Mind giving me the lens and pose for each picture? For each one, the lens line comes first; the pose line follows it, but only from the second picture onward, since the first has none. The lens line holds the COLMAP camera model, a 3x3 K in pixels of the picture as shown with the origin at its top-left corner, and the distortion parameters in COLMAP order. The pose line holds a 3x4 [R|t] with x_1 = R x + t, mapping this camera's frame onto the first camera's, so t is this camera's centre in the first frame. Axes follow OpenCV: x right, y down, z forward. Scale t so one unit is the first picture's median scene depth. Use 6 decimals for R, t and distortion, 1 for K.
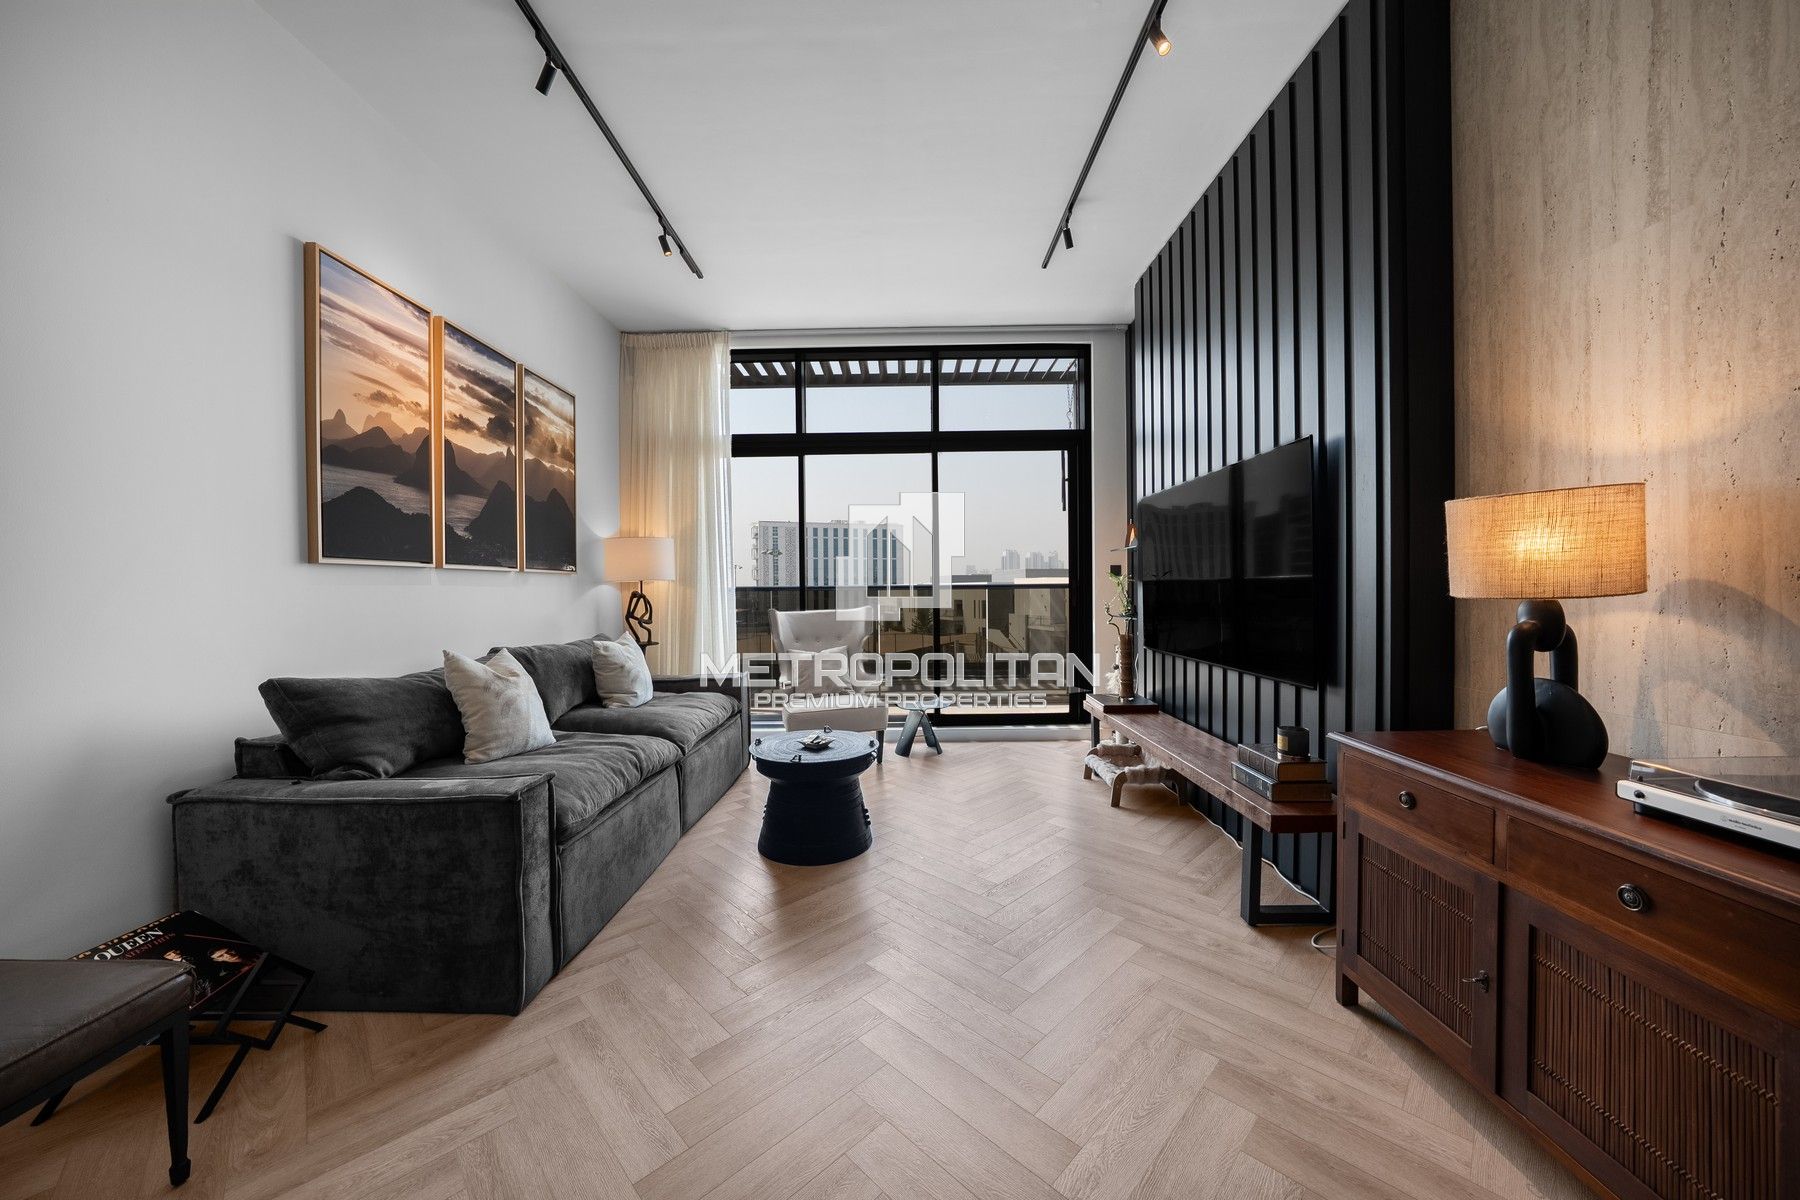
lens RADIAL K [[612.9, 0, 912.0], [0, 612.9, 595.8], [0, 0, 1]] dist [-0.016935, -0.000077]
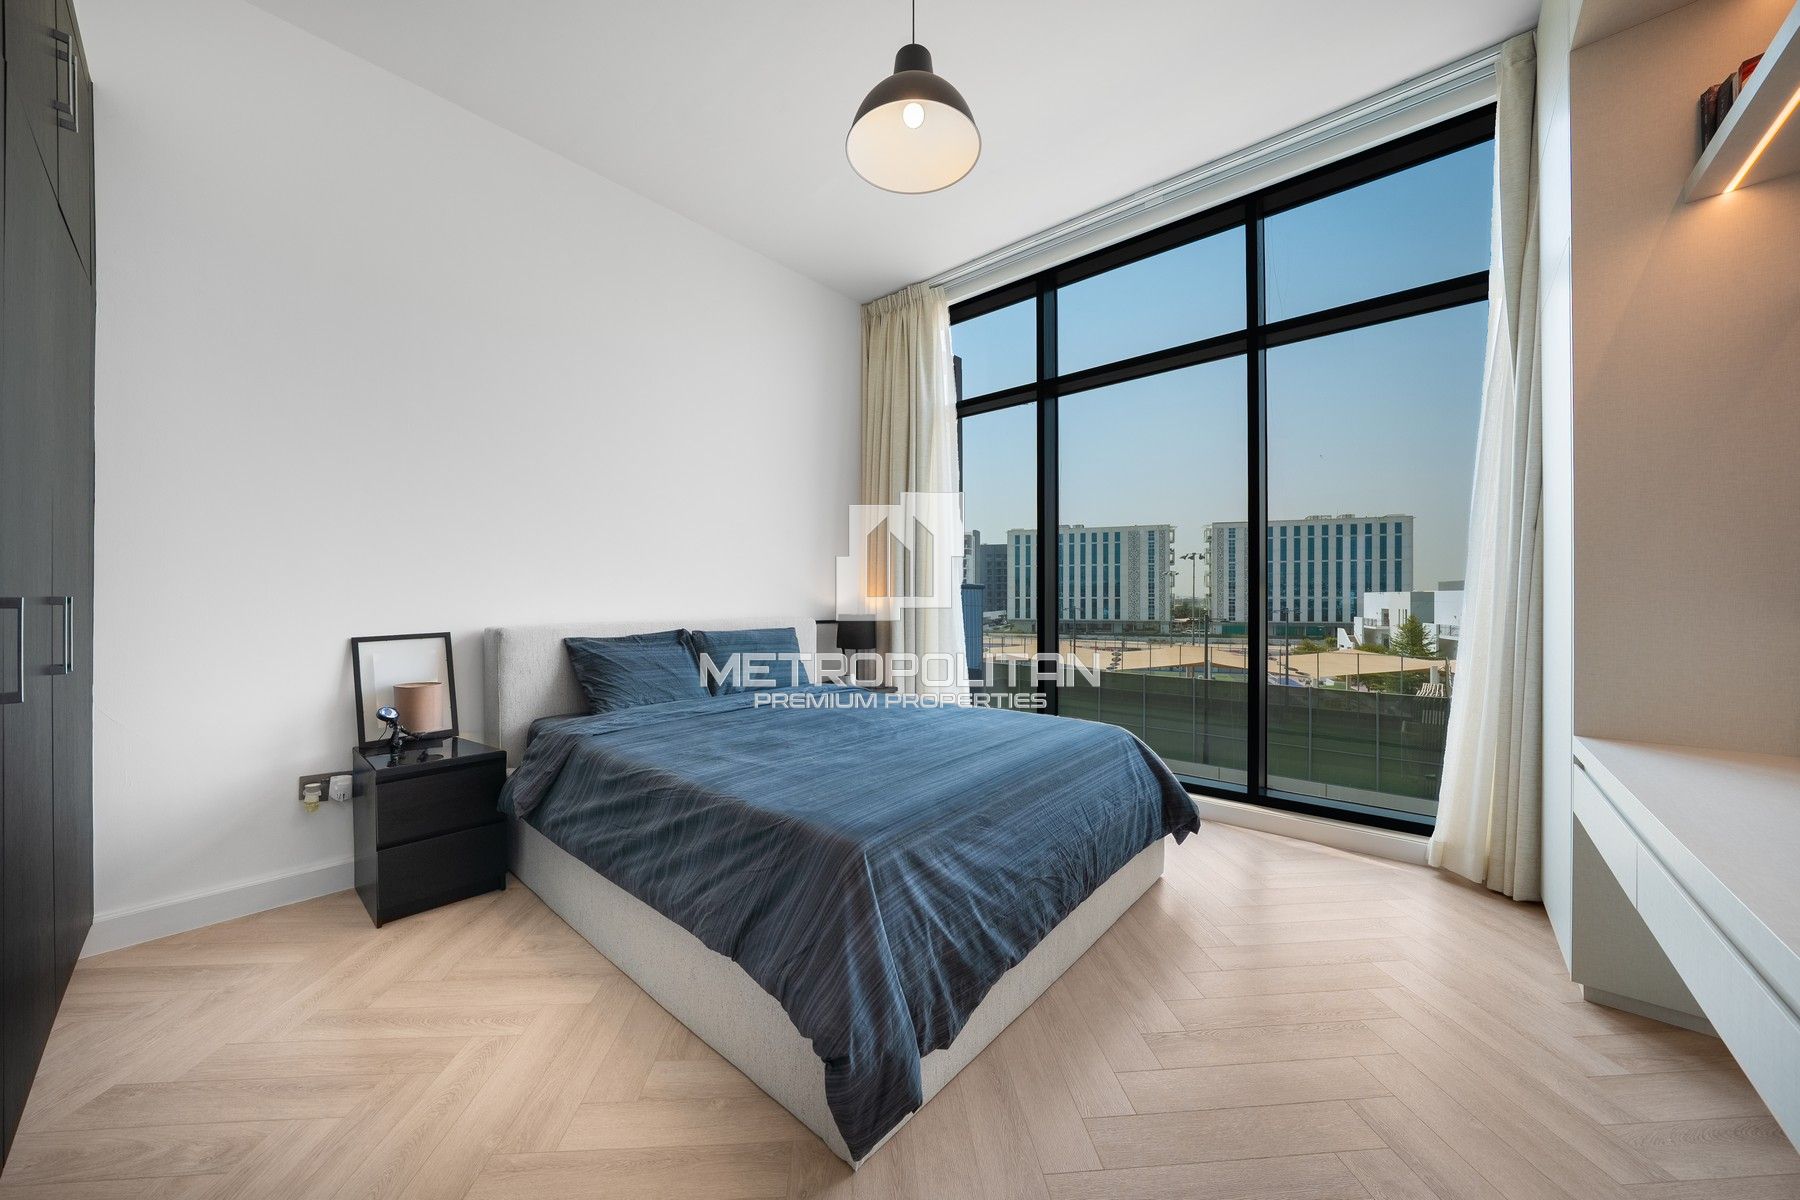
lens RADIAL K [[601.6, 0, 912.2], [0, 601.6, 600.0], [0, 0, 1]] dist [-0.006032, -0.000068]
pose [[0.752641, 0.015845, -0.658240, 0.183153], [-0.017638, 0.999837, 0.003901, -0.034443], [0.658194, 0.008674, 0.752798, 0.559143]]
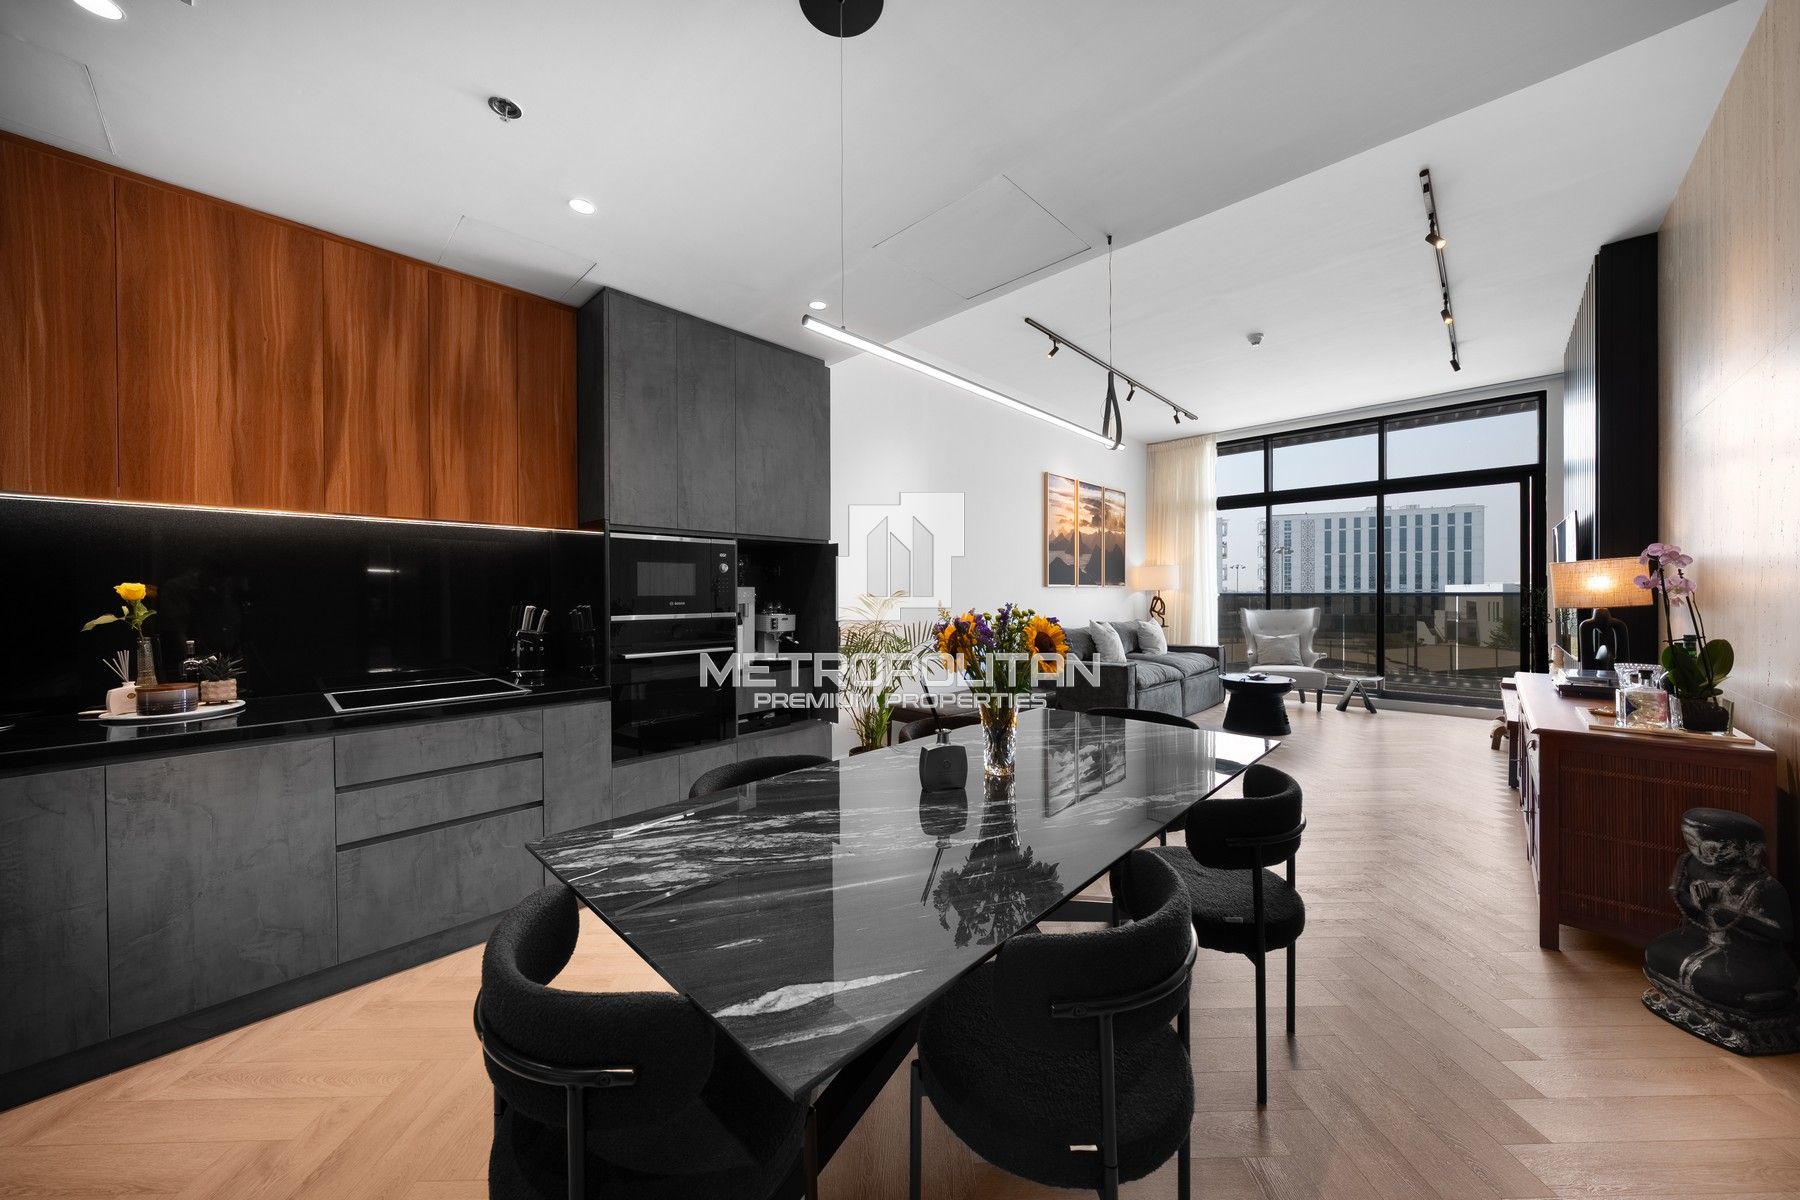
lens RADIAL K [[601.6, 0, 887.1], [0, 601.6, 593.1], [0, 0, 1]] dist [-0.006032, -0.000068]
pose [[0.688918, 0.008286, -0.724792, 0.302297], [-0.010867, 0.999940, 0.001103, -0.010903], [0.724757, 0.007117, 0.688967, -0.848956]]
